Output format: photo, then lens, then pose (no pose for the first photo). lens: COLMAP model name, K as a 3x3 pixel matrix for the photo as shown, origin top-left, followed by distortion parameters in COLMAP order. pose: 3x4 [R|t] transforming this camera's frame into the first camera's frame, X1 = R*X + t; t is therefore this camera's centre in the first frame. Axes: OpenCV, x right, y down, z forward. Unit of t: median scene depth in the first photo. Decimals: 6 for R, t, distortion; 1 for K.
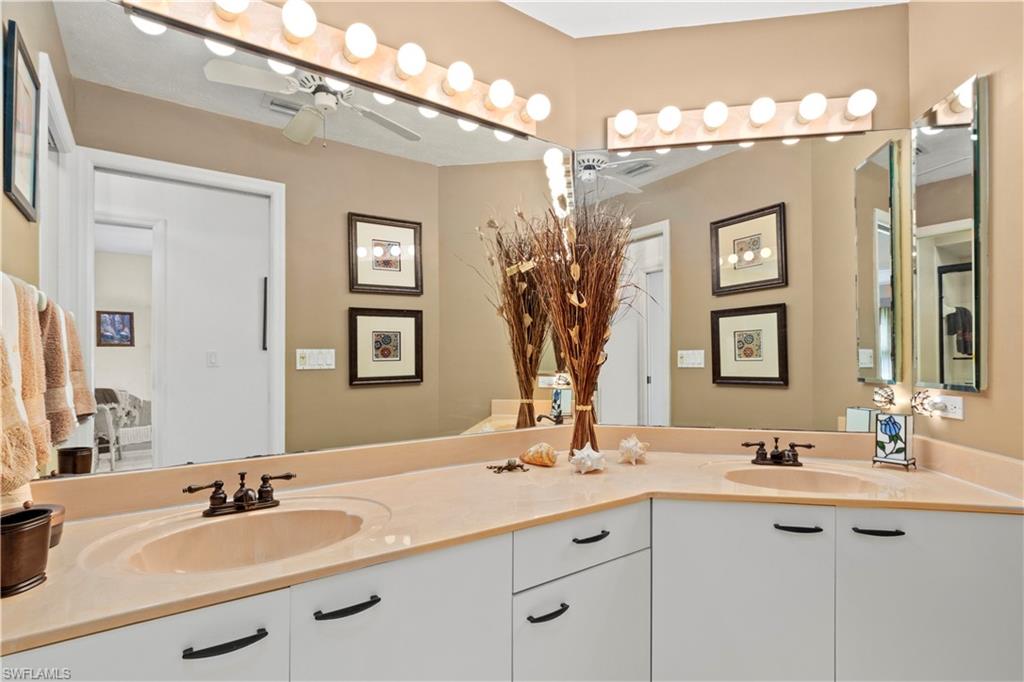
lens RADIAL K [[512.4, 0, 510.9], [0, 512.4, 354.8], [0, 0, 1]] dist [-0.003066, -0.000633]
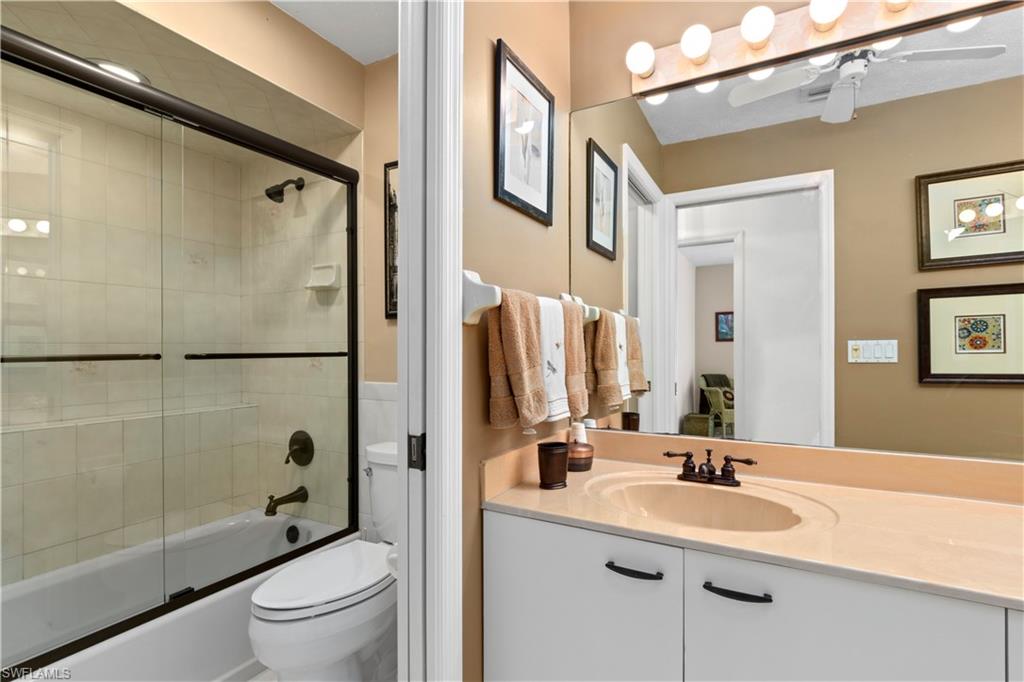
lens RADIAL K [[494.1, 0, 512.0], [0, 494.1, 341.0], [0, 0, 1]] dist [0.011855, -0.000874]
pose [[0.428937, -0.017470, -0.903166, 0.249409], [0.006673, 0.999847, -0.016171, 0.000188], [0.903310, 0.000910, 0.428988, 0.098473]]
